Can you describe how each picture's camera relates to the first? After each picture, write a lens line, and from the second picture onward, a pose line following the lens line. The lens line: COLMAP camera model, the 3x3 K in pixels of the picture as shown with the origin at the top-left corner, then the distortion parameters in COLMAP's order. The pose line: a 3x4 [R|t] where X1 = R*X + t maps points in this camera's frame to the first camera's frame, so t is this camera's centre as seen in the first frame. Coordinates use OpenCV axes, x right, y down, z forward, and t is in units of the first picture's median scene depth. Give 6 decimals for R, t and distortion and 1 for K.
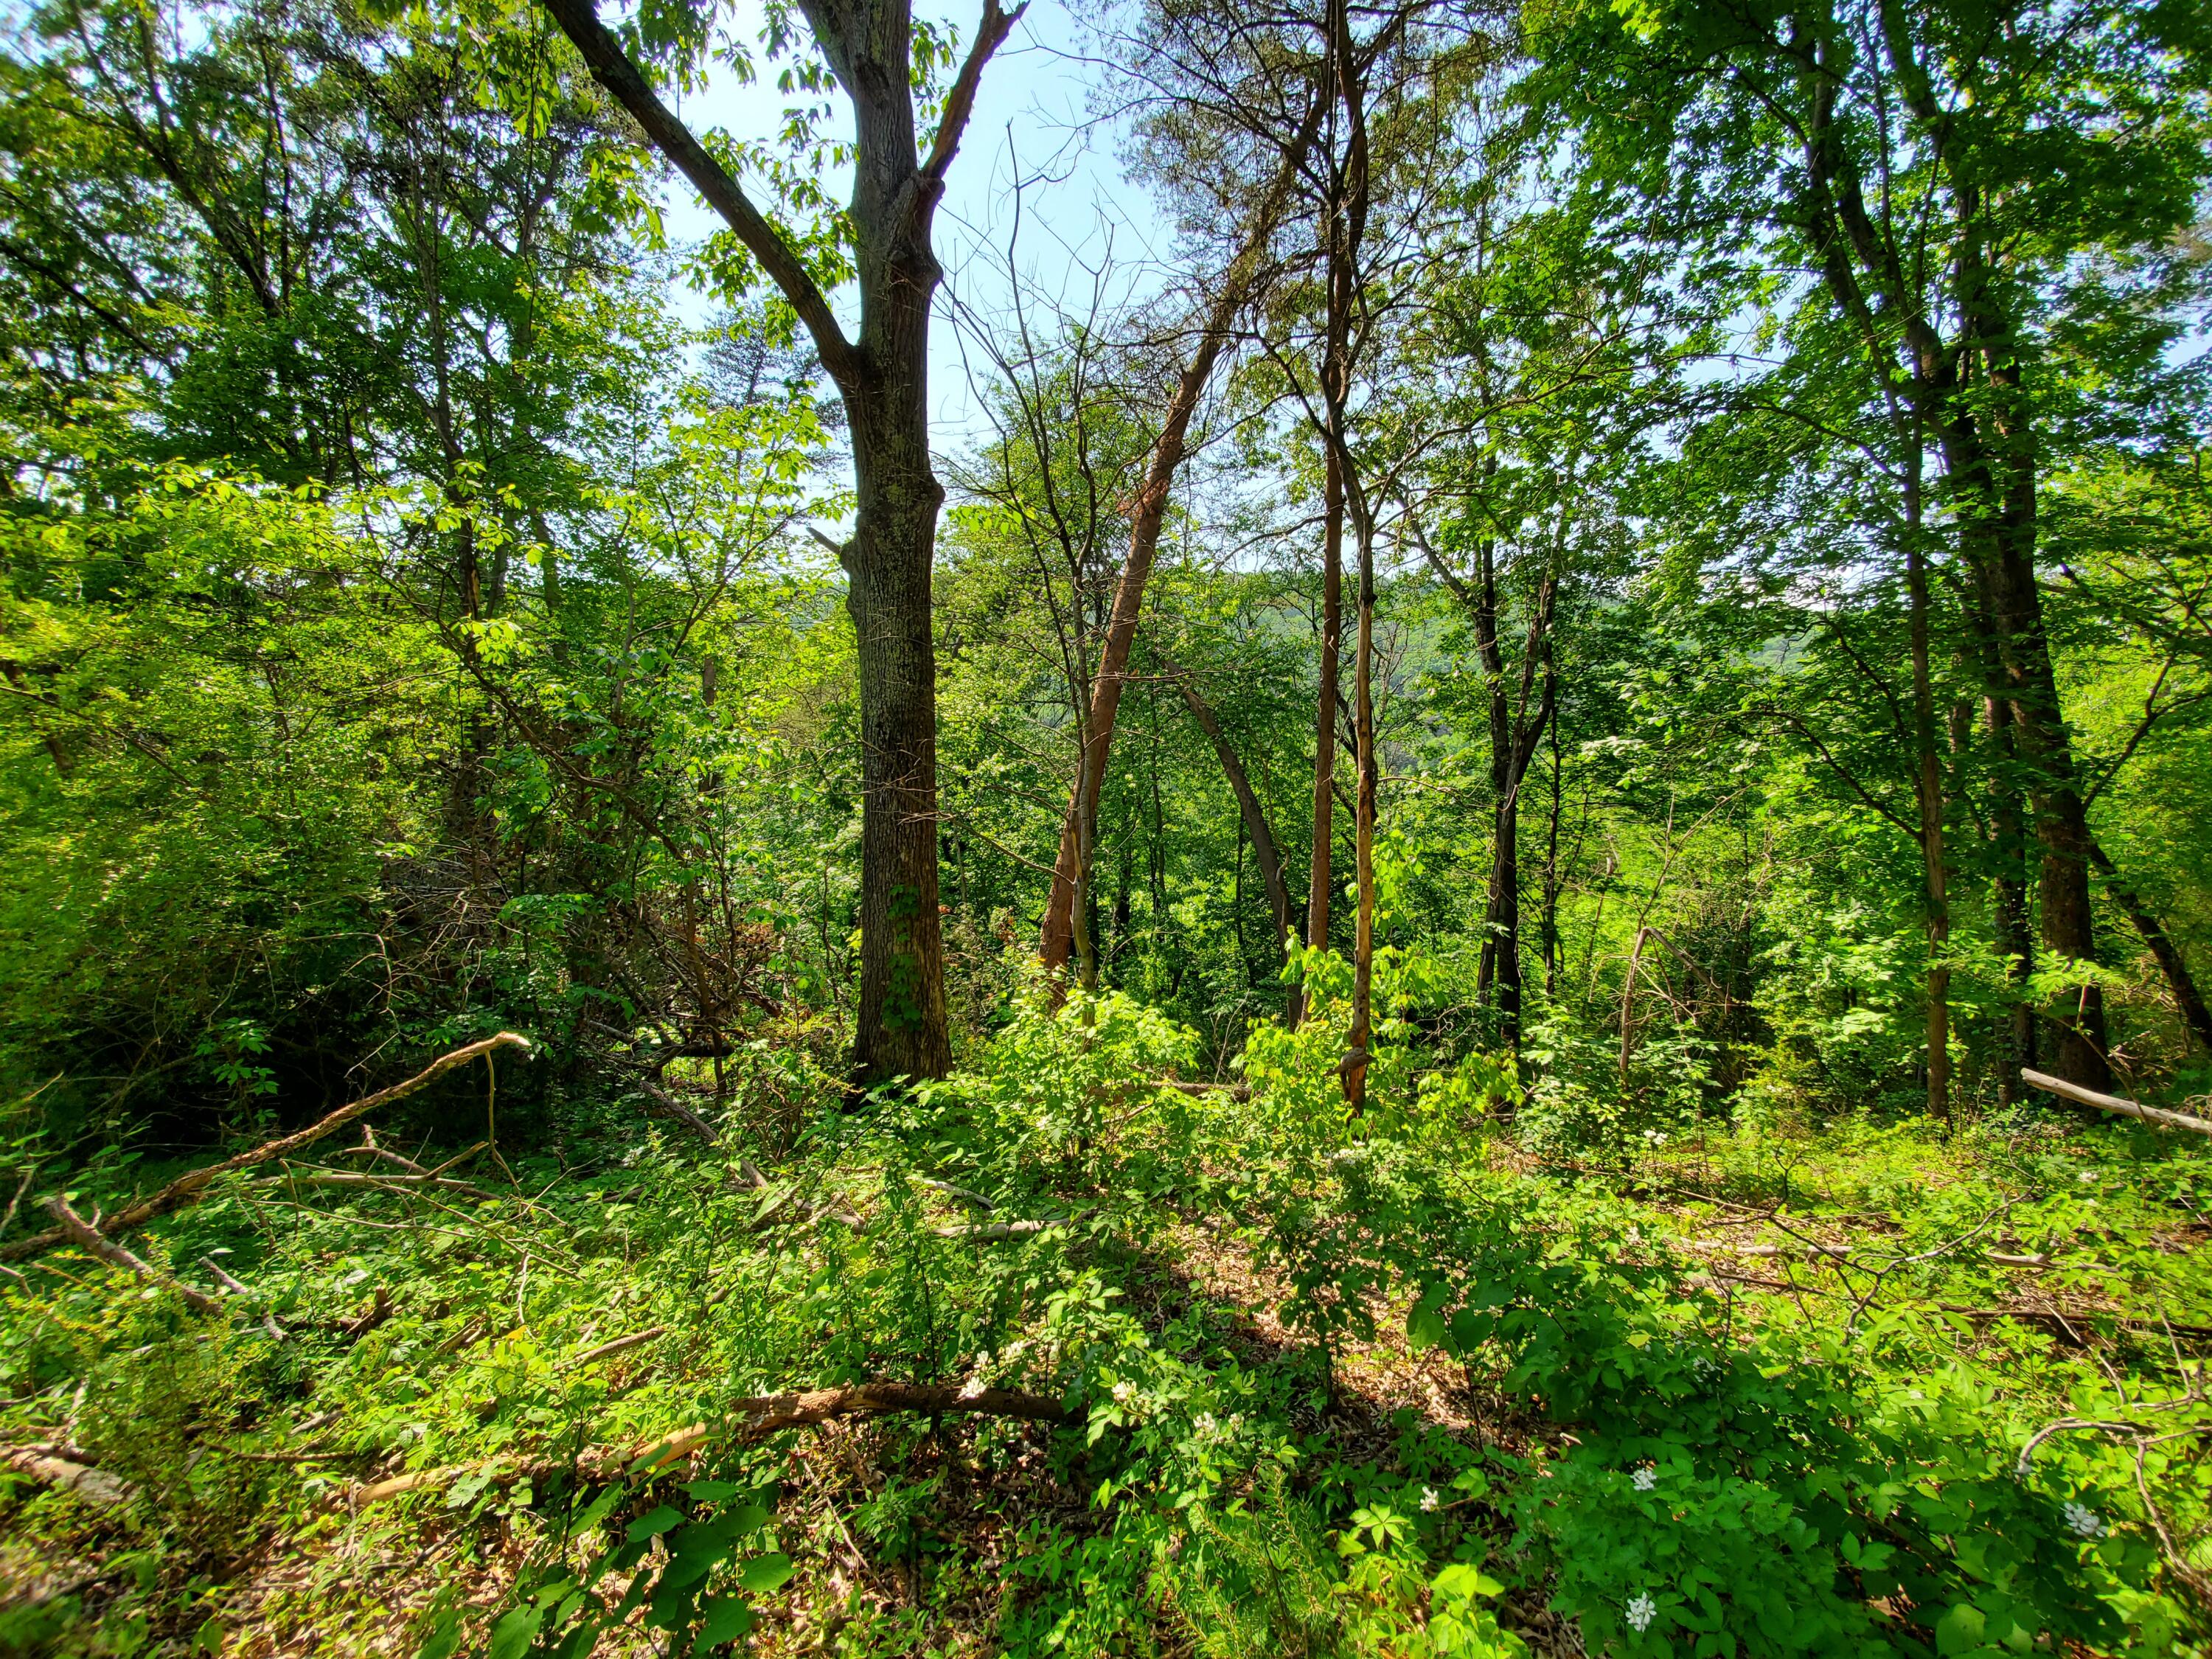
lens RADIAL K [[865.2, 0, 1126.2], [0, 865.2, 837.7], [0, 0, 1]] dist [0.000104, -0.014867]
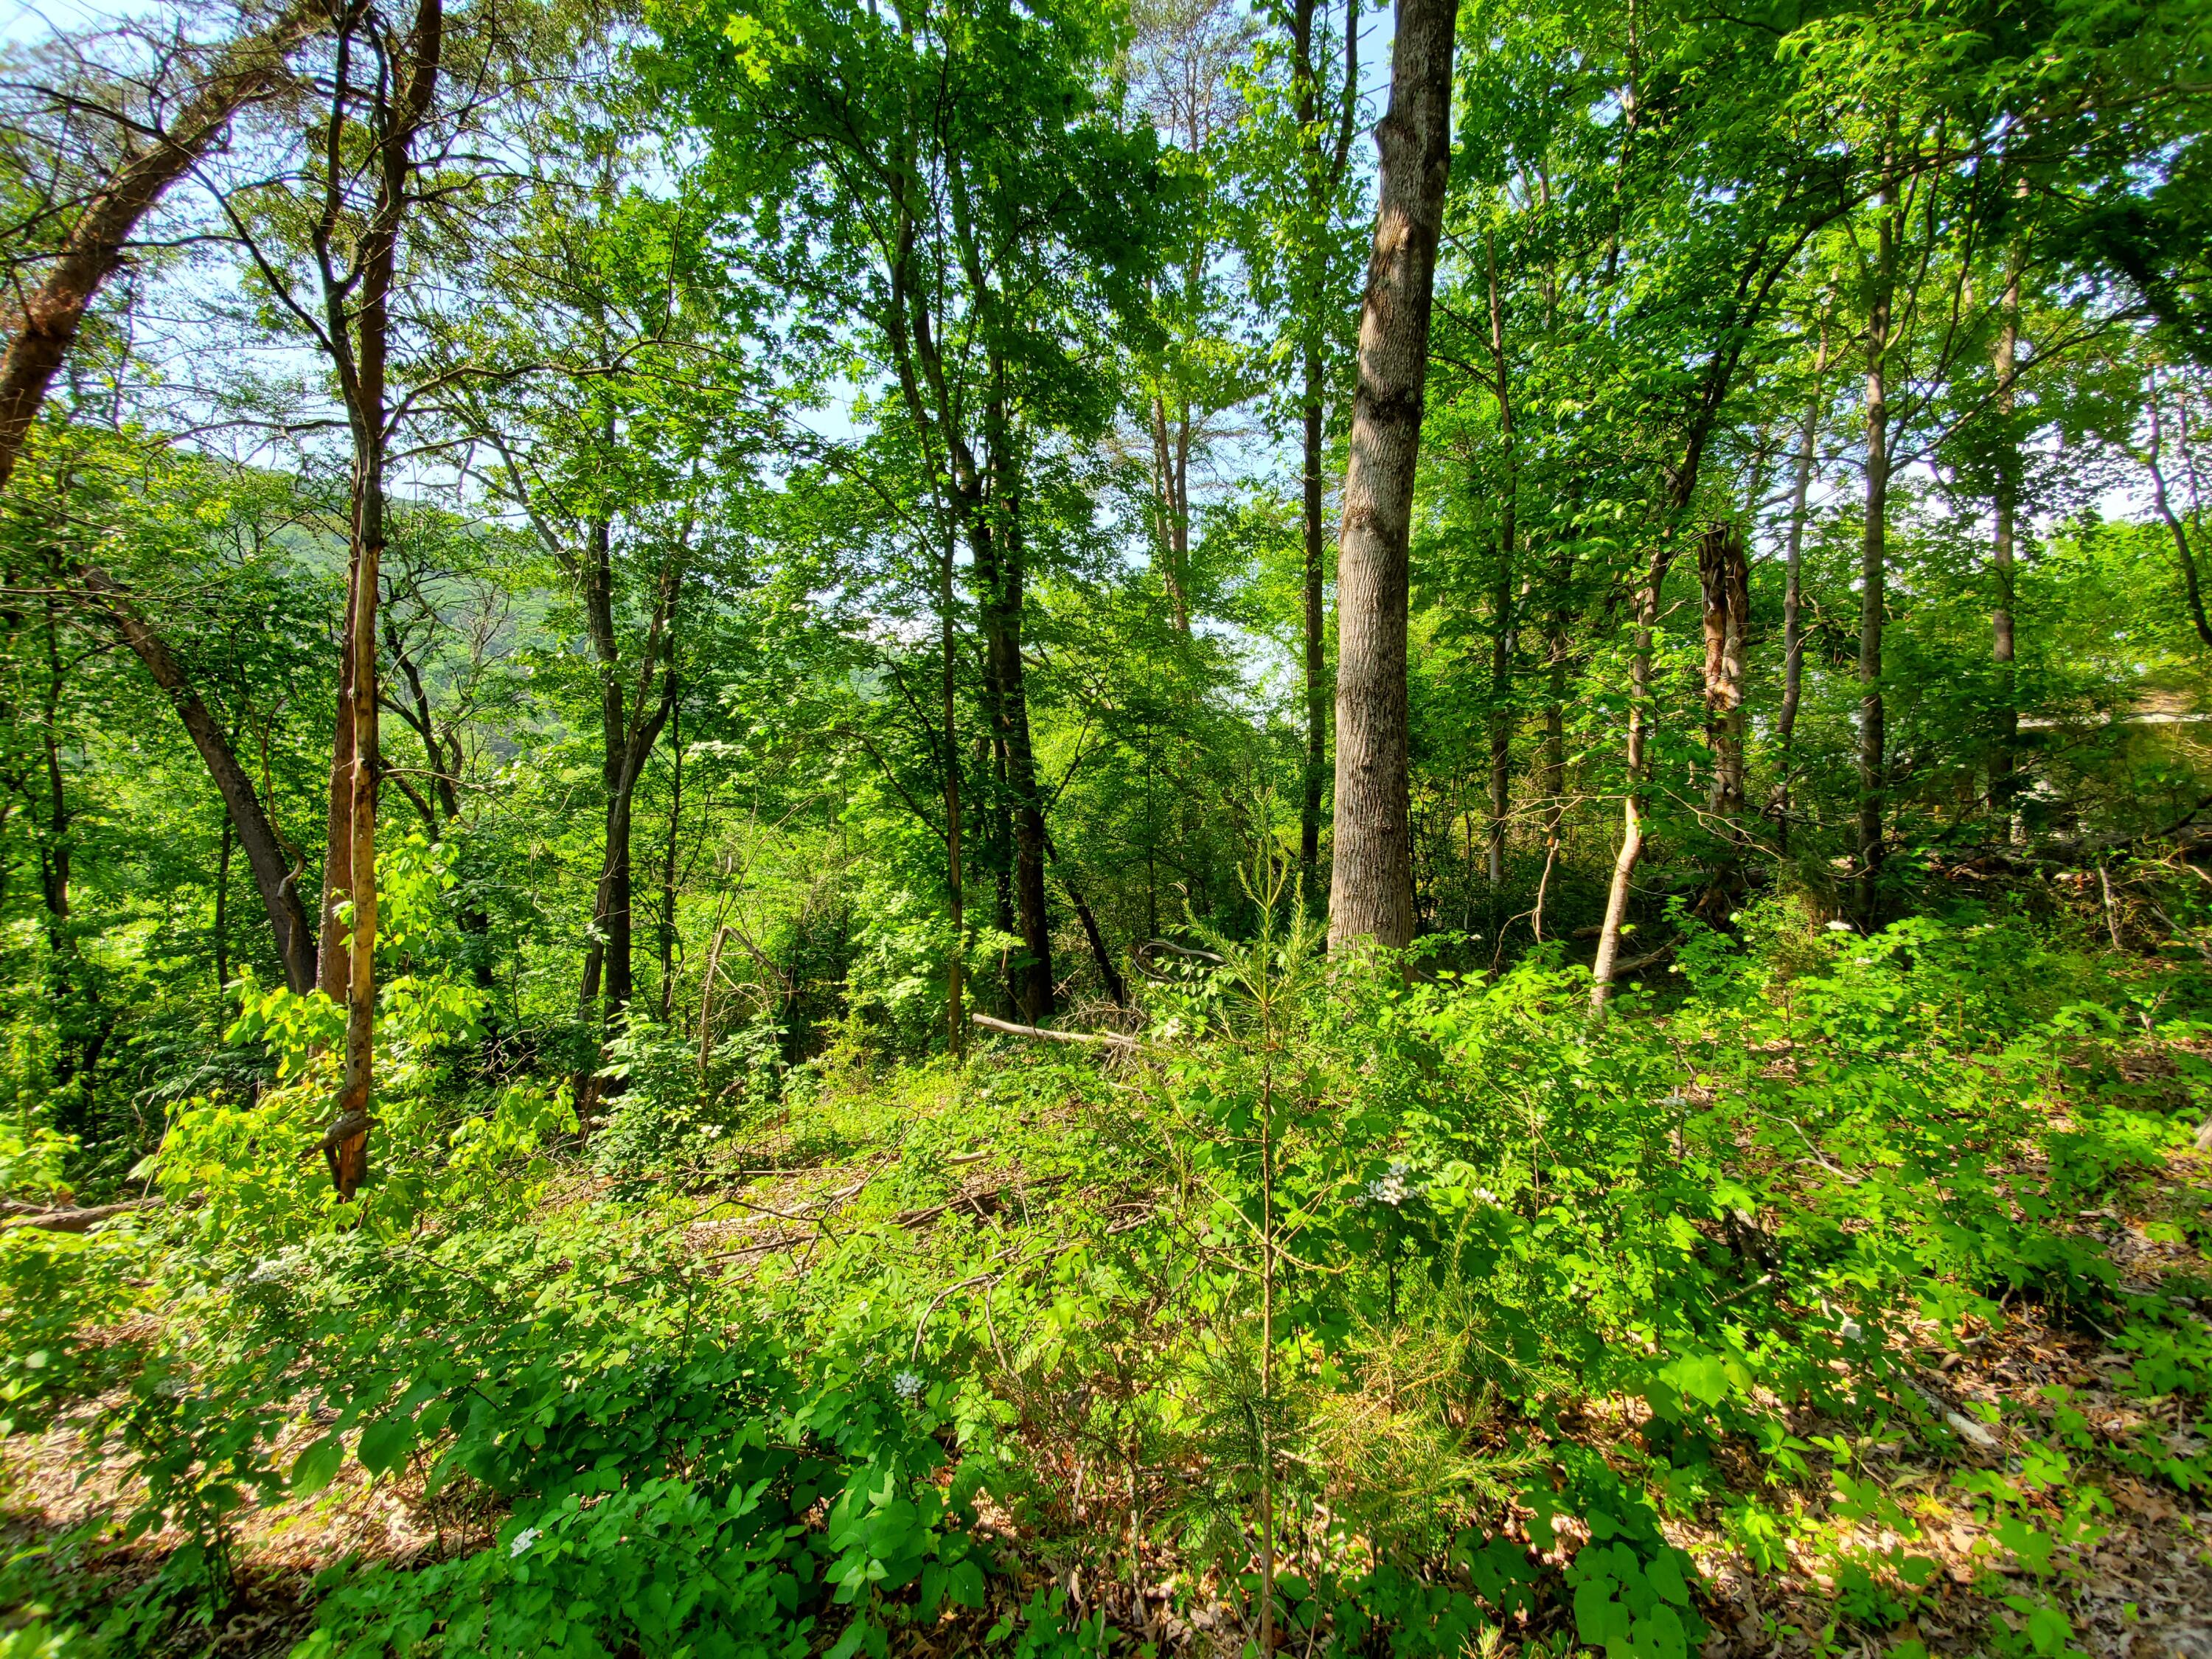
lens RADIAL K [[865.2, 0, 1126.2], [0, 865.2, 837.7], [0, 0, 1]] dist [0.000104, -0.014867]
pose [[0.607432, 0.002005, 0.794369, 0.039741], [-0.004699, 0.999988, 0.001069, -0.004918], [-0.794358, -0.004382, 0.607434, -0.014350]]
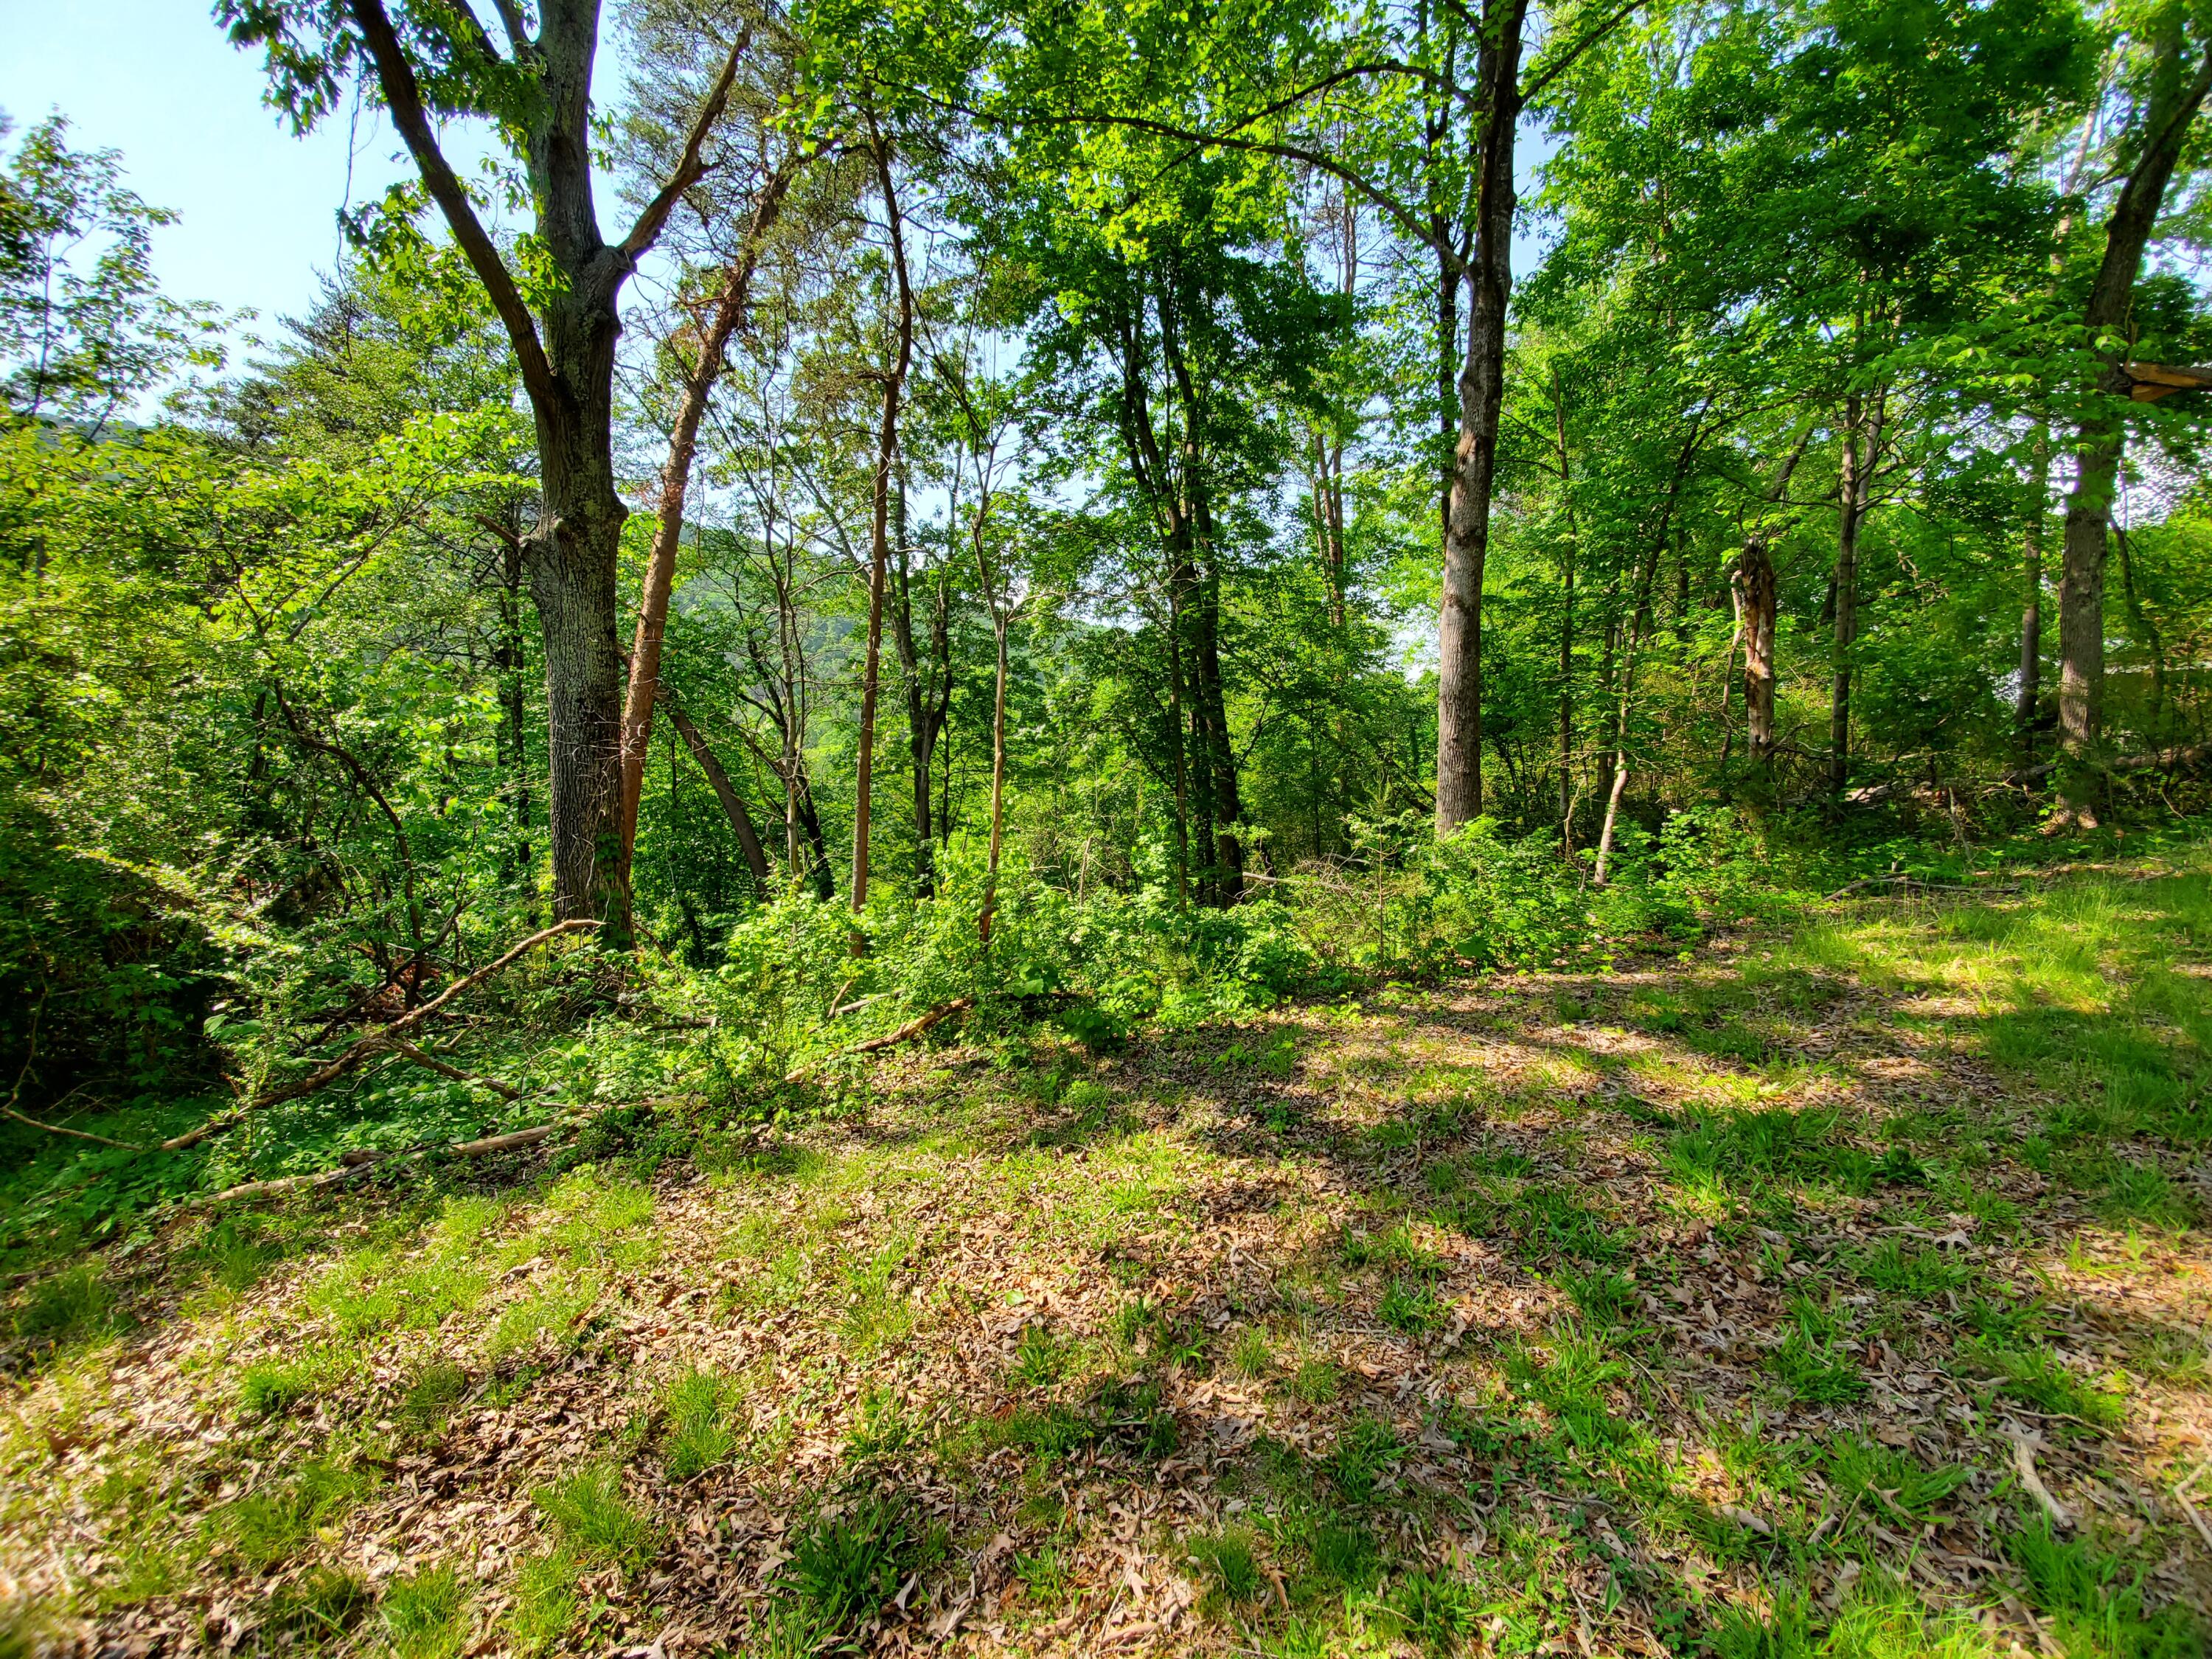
lens RADIAL K [[865.2, 0, 1126.2], [0, 865.2, 837.7], [0, 0, 1]] dist [0.000104, -0.014867]
pose [[0.732240, -0.041663, 0.679771, -0.332954], [0.013493, 0.998819, 0.046683, 0.010651], [-0.680913, -0.025011, 0.731937, -0.241475]]
